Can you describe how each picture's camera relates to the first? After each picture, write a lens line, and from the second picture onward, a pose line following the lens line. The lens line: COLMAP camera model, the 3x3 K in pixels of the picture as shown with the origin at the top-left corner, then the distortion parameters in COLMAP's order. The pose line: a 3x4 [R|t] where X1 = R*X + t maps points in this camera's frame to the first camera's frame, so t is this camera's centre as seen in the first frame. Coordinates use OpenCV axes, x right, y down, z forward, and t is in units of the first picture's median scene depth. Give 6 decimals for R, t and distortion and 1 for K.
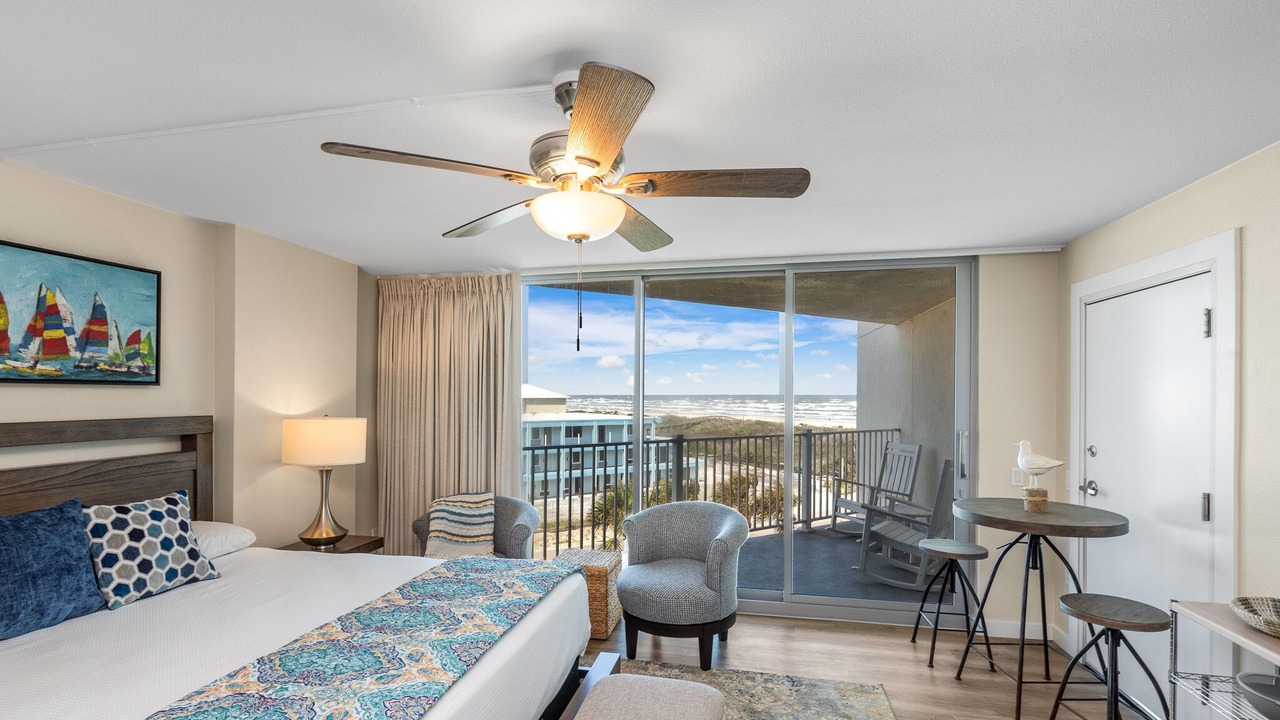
lens RADIAL K [[583.2, 0, 658.8], [0, 583.2, 393.2], [0, 0, 1]] dist [-0.002266, -0.000603]
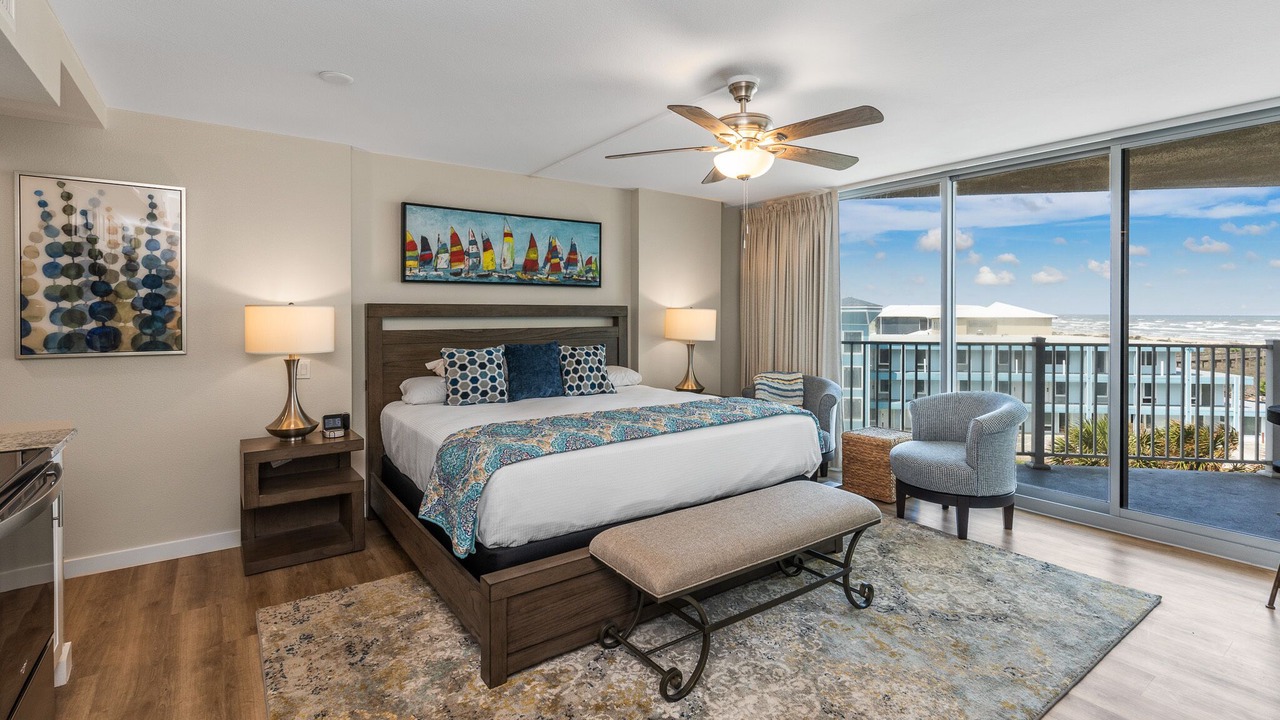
lens RADIAL K [[615.6, 0, 675.5], [0, 615.6, 318.1], [0, 0, 1]] dist [0.001228, -0.000131]
pose [[0.754453, 0.000767, -0.656353, 0.584405], [0.004658, 0.999968, 0.006523, 0.074810], [0.656337, -0.007979, 0.754426, -0.276866]]
